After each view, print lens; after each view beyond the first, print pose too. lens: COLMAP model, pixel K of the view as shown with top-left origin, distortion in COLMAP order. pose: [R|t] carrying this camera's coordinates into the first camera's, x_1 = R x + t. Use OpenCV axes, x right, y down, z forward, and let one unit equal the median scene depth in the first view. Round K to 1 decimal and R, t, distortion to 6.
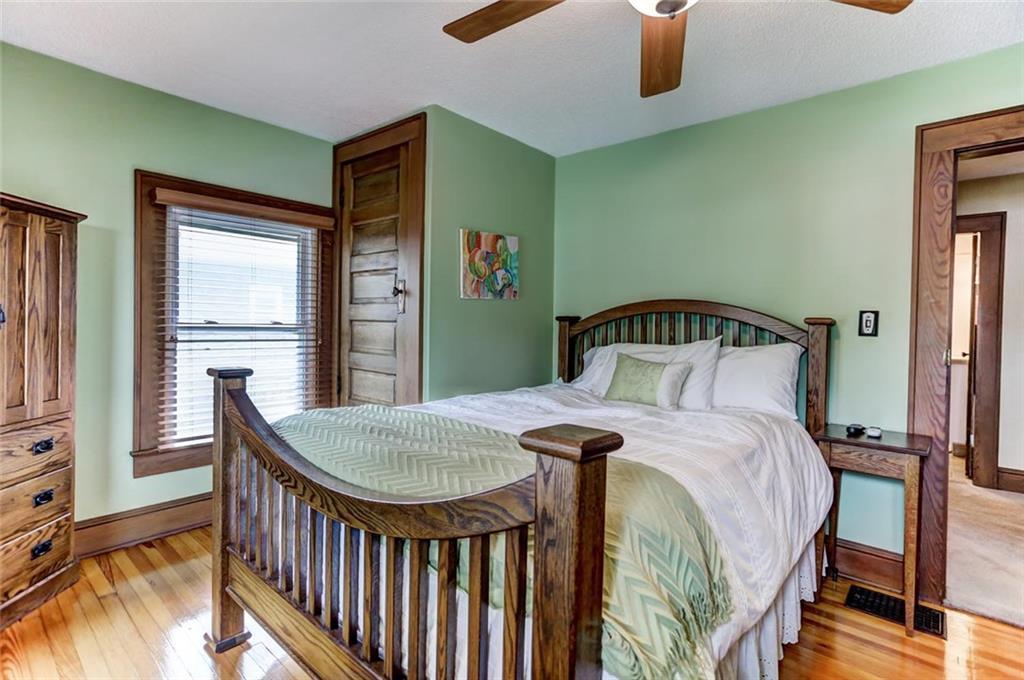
lens RADIAL K [[496.4, 0, 511.4], [0, 496.4, 333.2], [0, 0, 1]] dist [-0.033825, 0.011443]
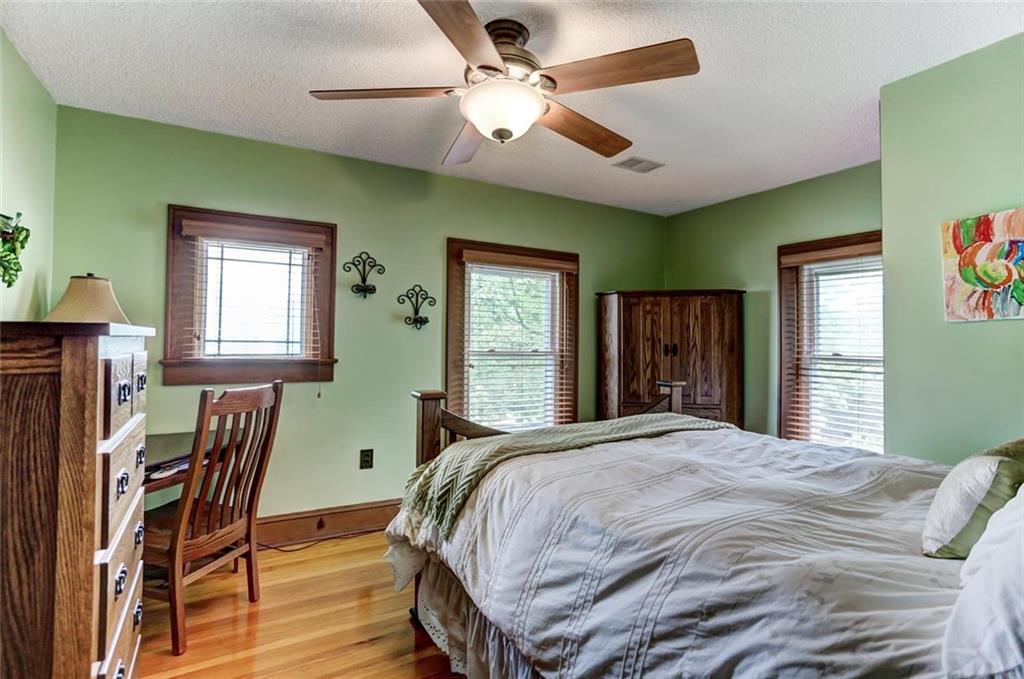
lens RADIAL K [[496.4, 0, 510.6], [0, 496.4, 338.0], [0, 0, 1]] dist [-0.033825, 0.011443]
pose [[-0.313494, -0.027646, -0.949188, 0.731216], [-0.031336, 0.999333, -0.018757, -0.014977], [0.949073, 0.023863, -0.314151, 0.625261]]
